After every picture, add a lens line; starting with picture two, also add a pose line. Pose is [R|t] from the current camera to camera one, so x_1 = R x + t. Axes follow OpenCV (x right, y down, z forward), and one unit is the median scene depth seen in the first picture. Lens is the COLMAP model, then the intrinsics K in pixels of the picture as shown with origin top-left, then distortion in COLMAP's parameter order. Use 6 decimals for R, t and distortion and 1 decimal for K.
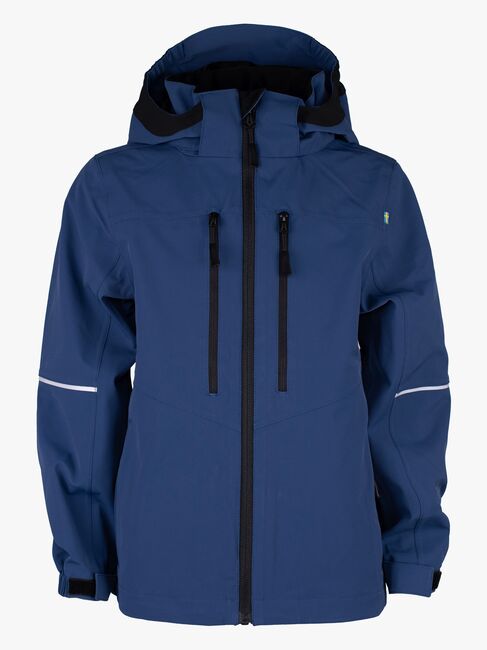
lens RADIAL K [[943.1, 0, 243.4], [0, 943.1, 307.7], [0, 0, 1]] dist [-0.089059, 0.023815]
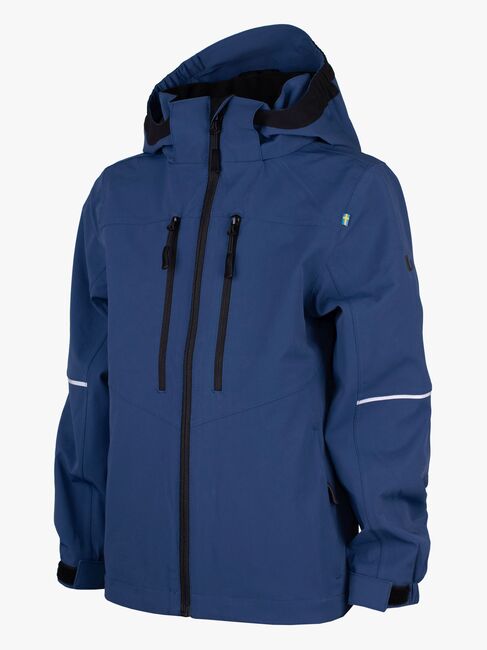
lens RADIAL K [[930.9, 0, 243.5], [0, 930.9, 325.0], [0, 0, 1]] dist [-0.100014, -0.014894]
pose [[0.955873, 0.021096, -0.293023, 0.333945], [-0.020655, 0.999776, 0.004599, 0.011438], [0.293055, 0.001656, 0.956094, 0.046085]]
